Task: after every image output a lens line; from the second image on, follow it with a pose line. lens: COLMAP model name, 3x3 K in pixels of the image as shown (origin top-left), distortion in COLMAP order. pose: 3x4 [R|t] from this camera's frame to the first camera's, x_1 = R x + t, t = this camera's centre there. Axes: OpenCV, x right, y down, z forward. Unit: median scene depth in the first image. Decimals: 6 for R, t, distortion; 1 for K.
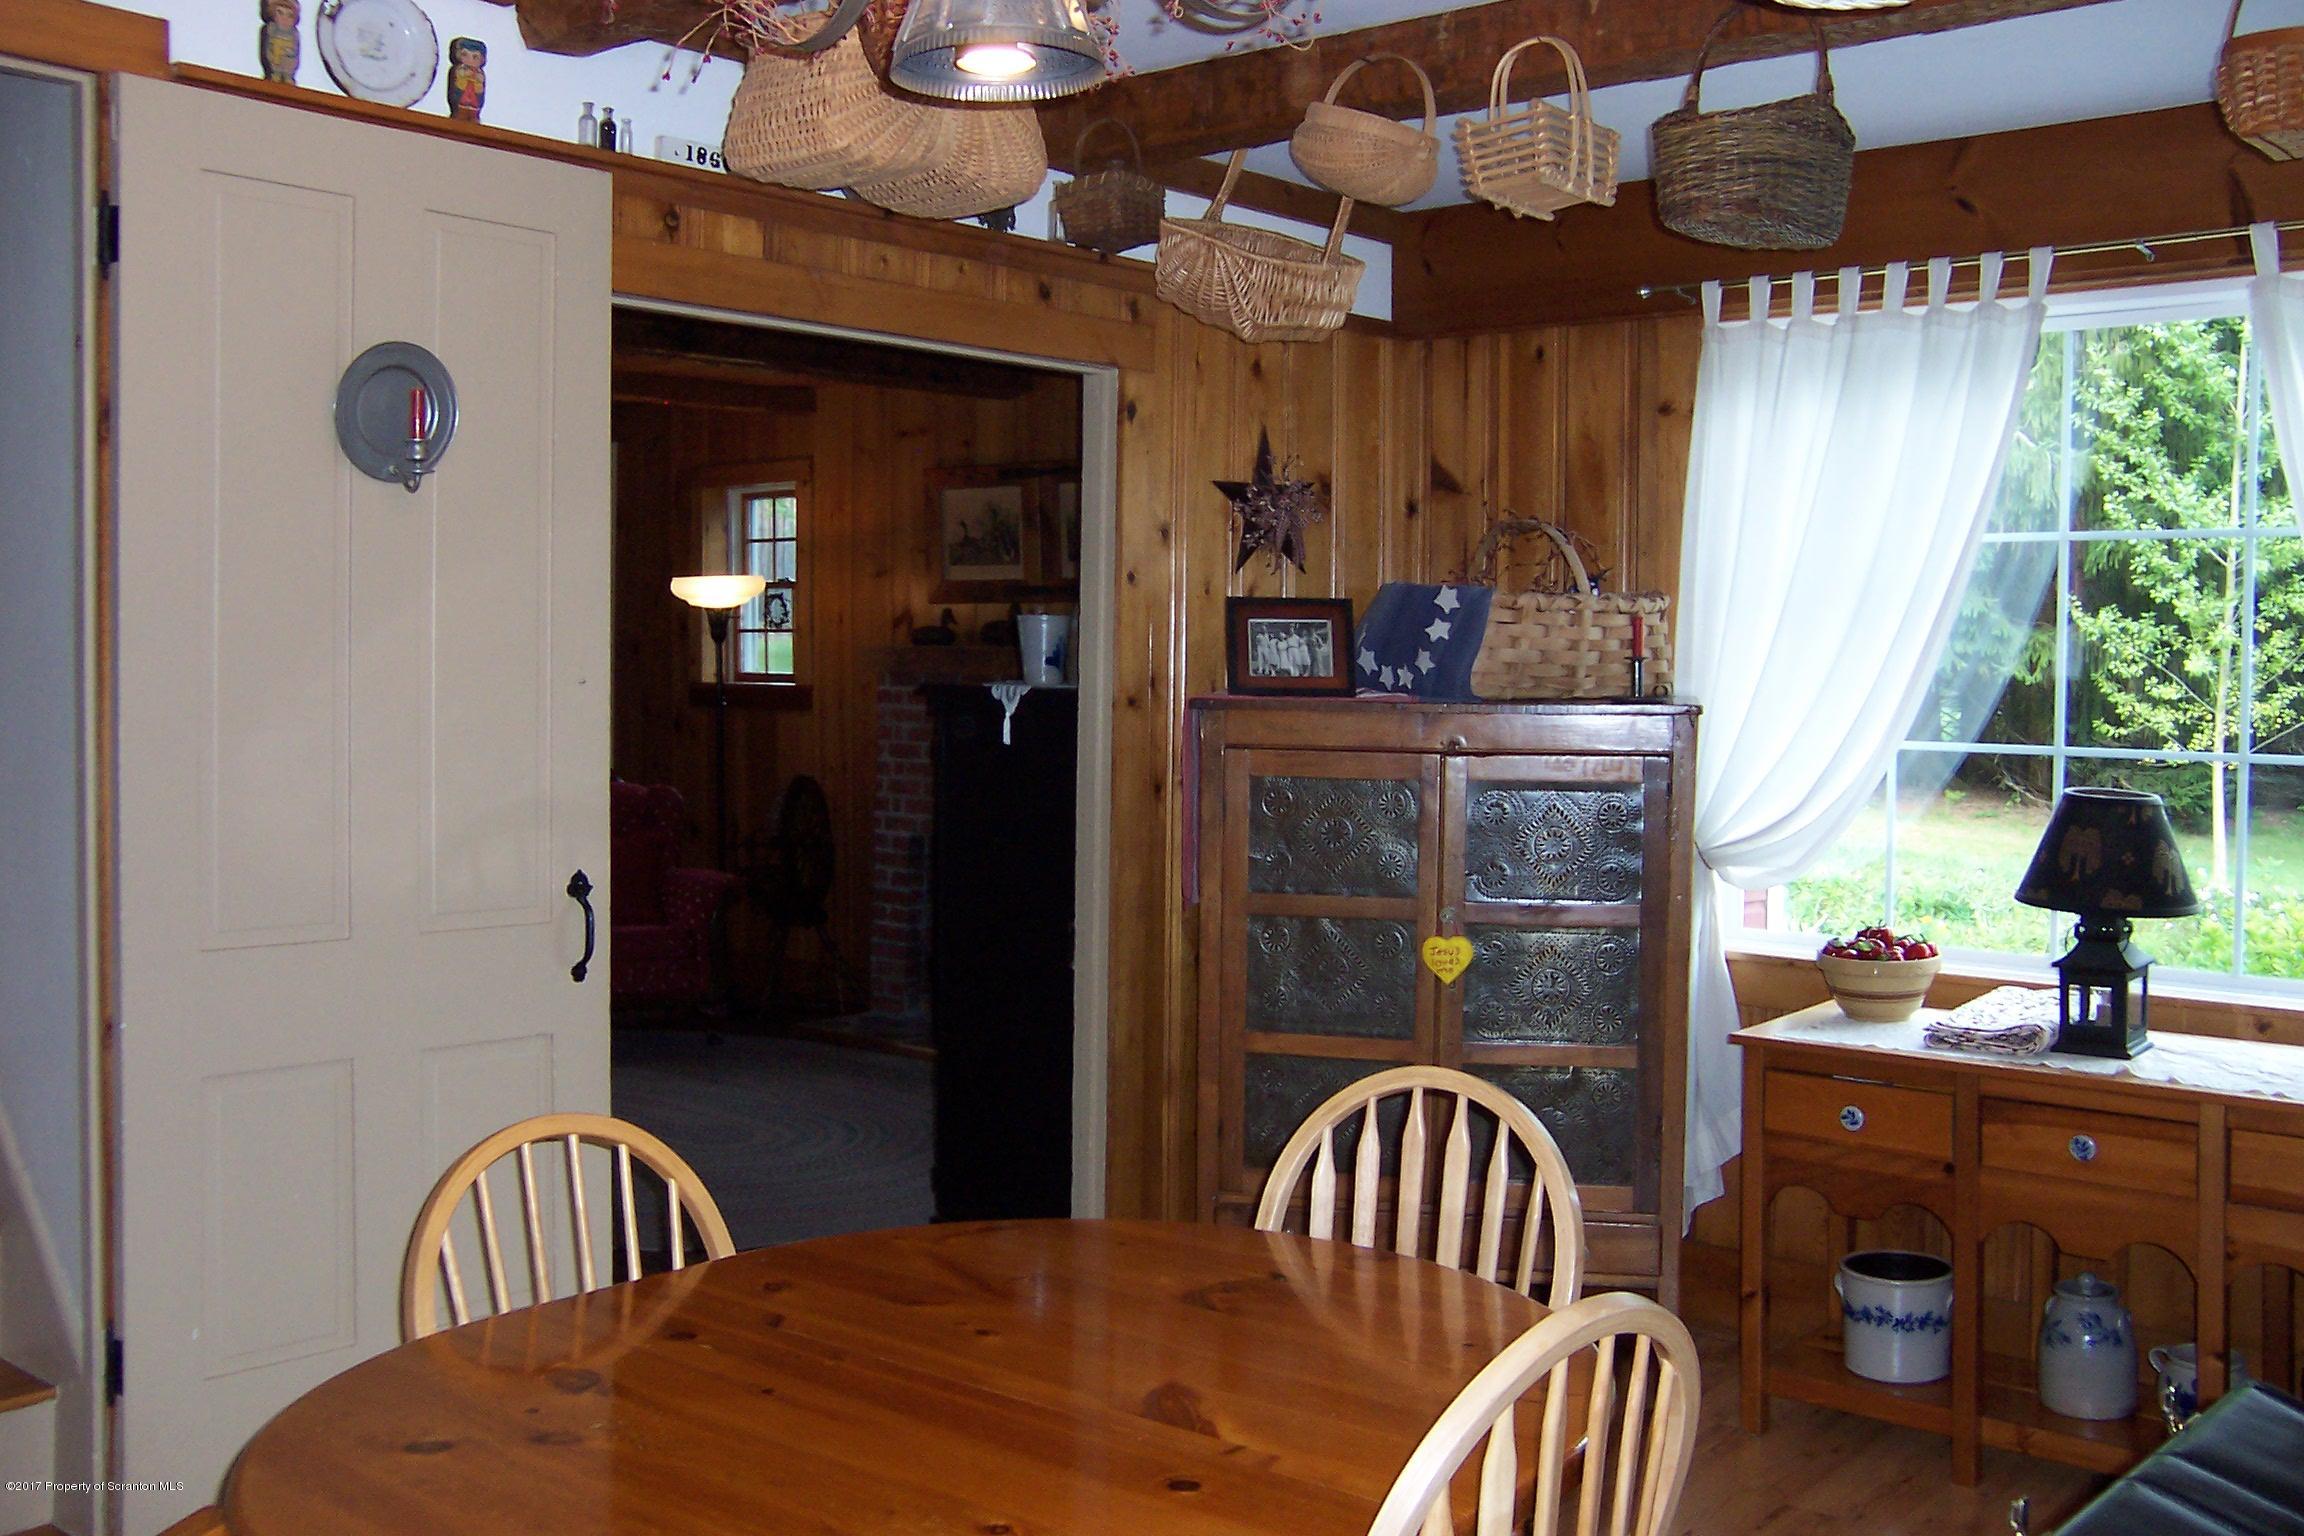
lens RADIAL K [[2246.6, 0, 1122.5], [0, 2246.6, 746.3], [0, 0, 1]] dist [-0.148029, 0.208740]
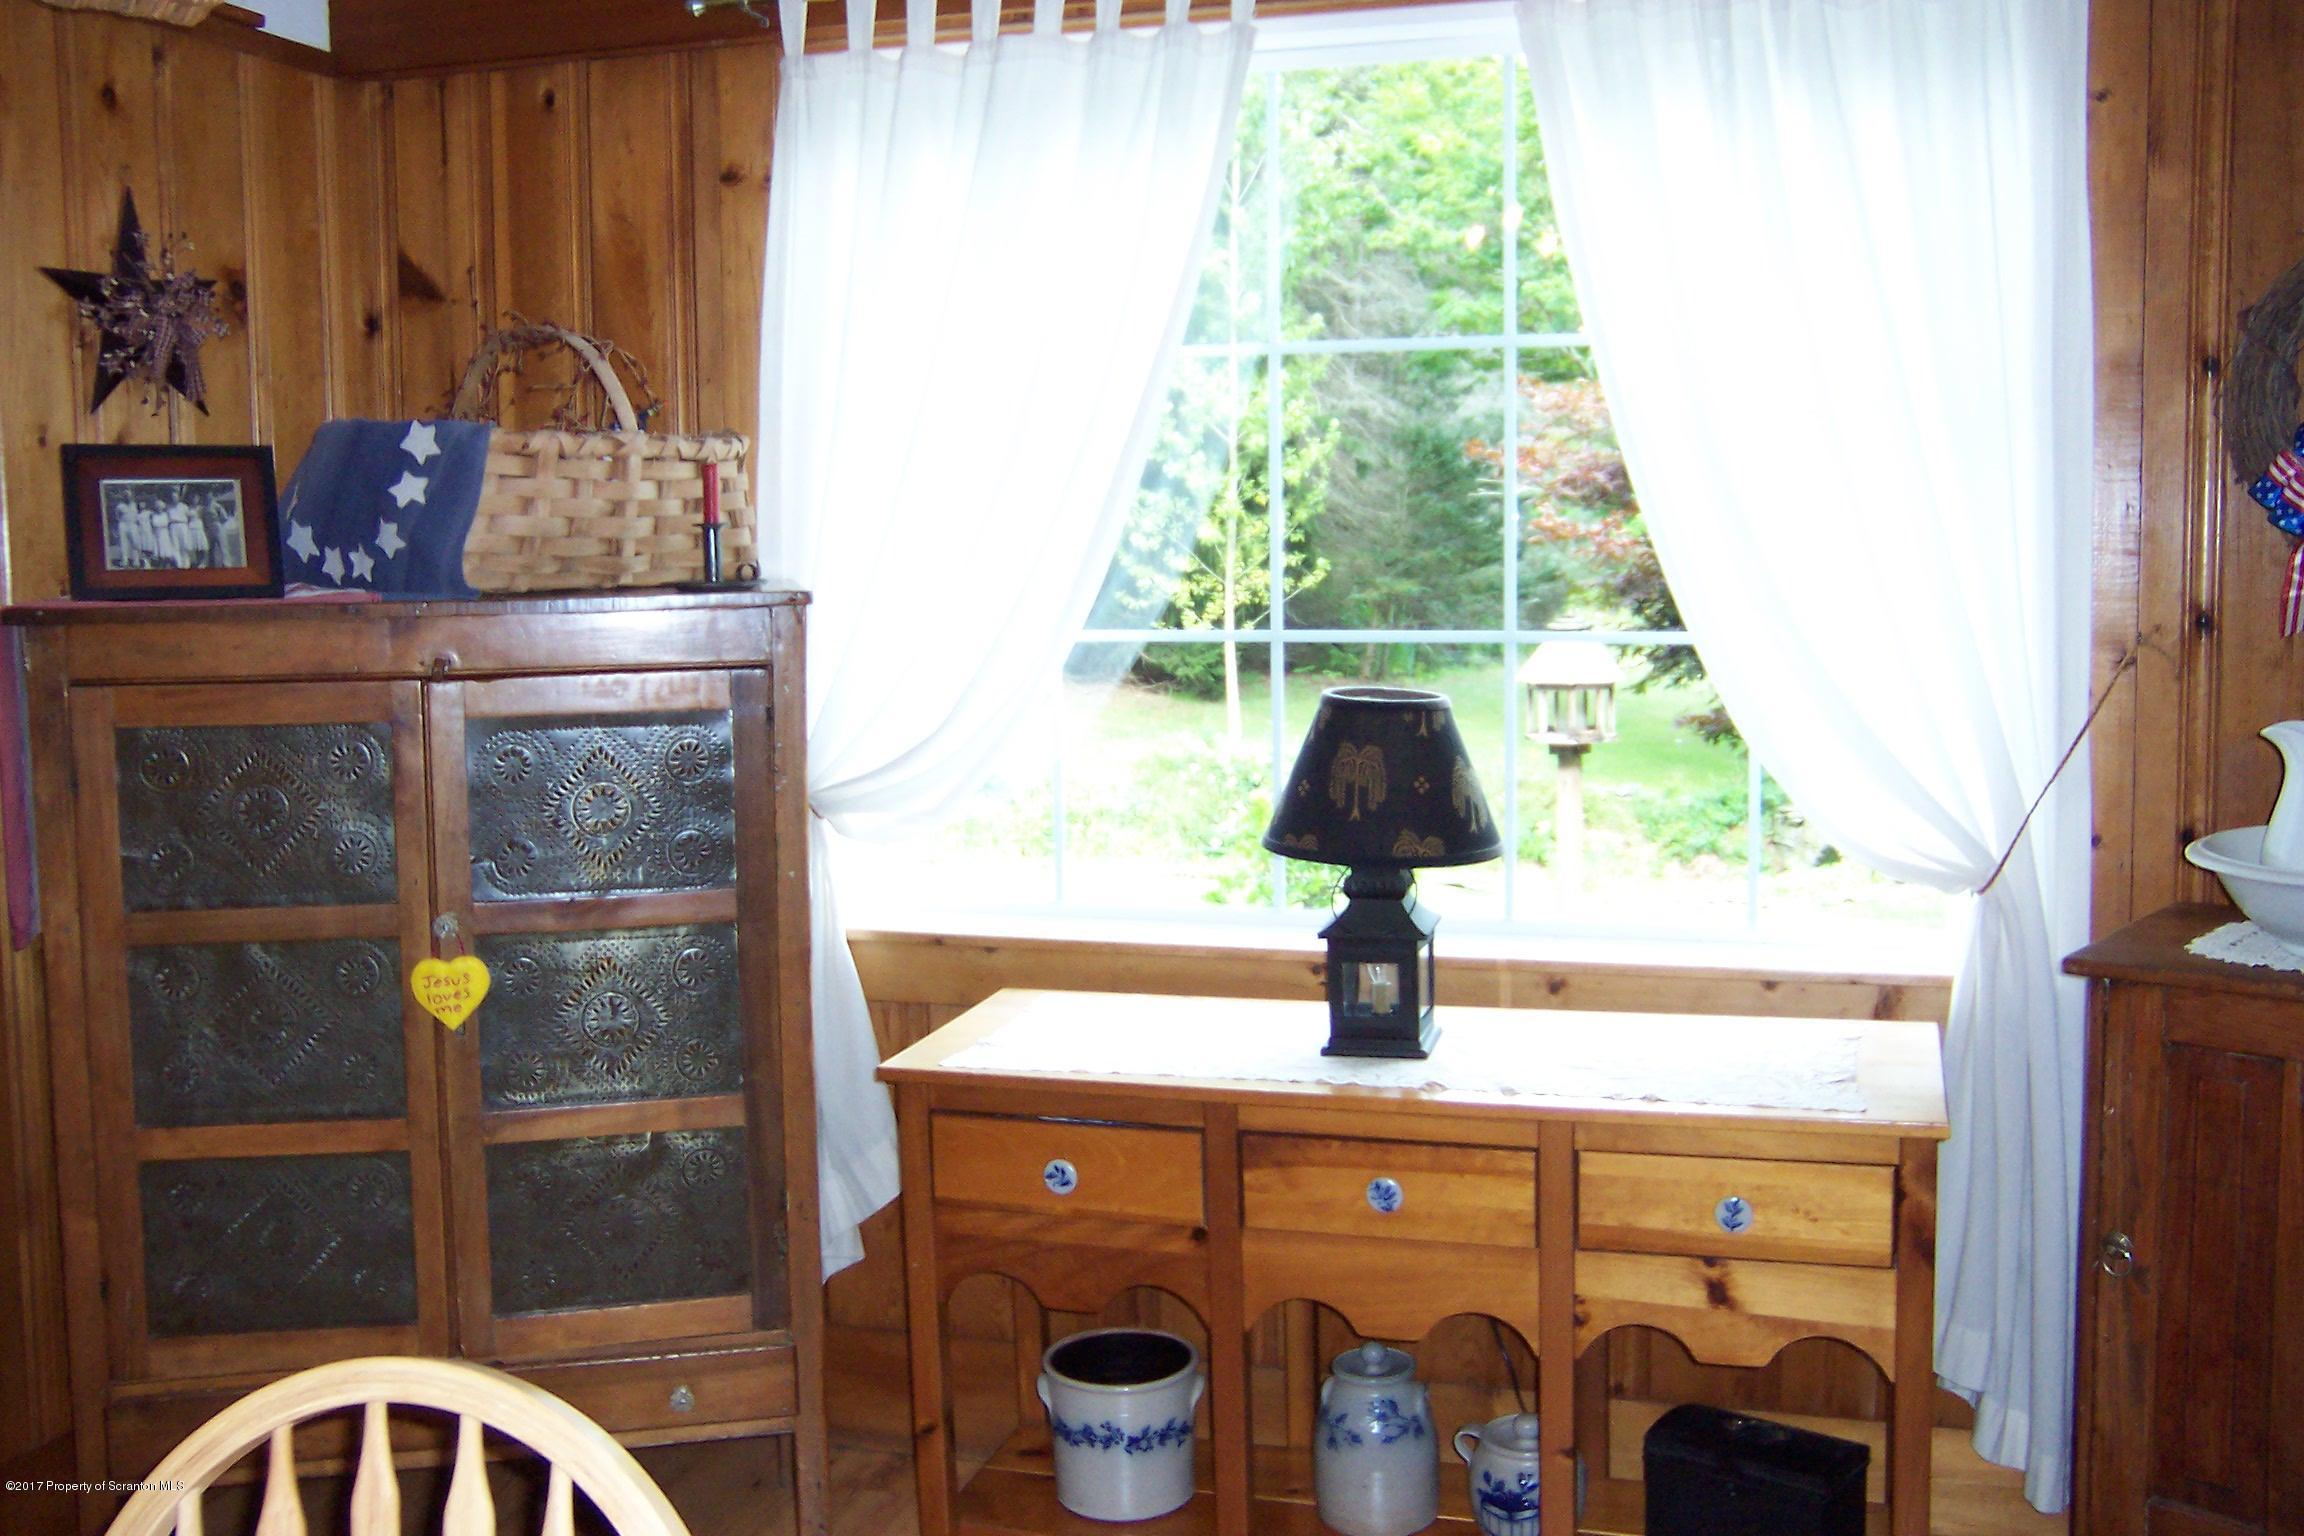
lens RADIAL K [[2246.6, 0, 1122.5], [0, 2246.6, 746.3], [0, 0, 1]] dist [-0.148029, 0.208740]
pose [[0.907931, -0.059834, 0.414826, 0.058814], [0.039379, 0.997557, 0.057697, -0.006490], [-0.417265, -0.036049, 0.908069, 0.330458]]
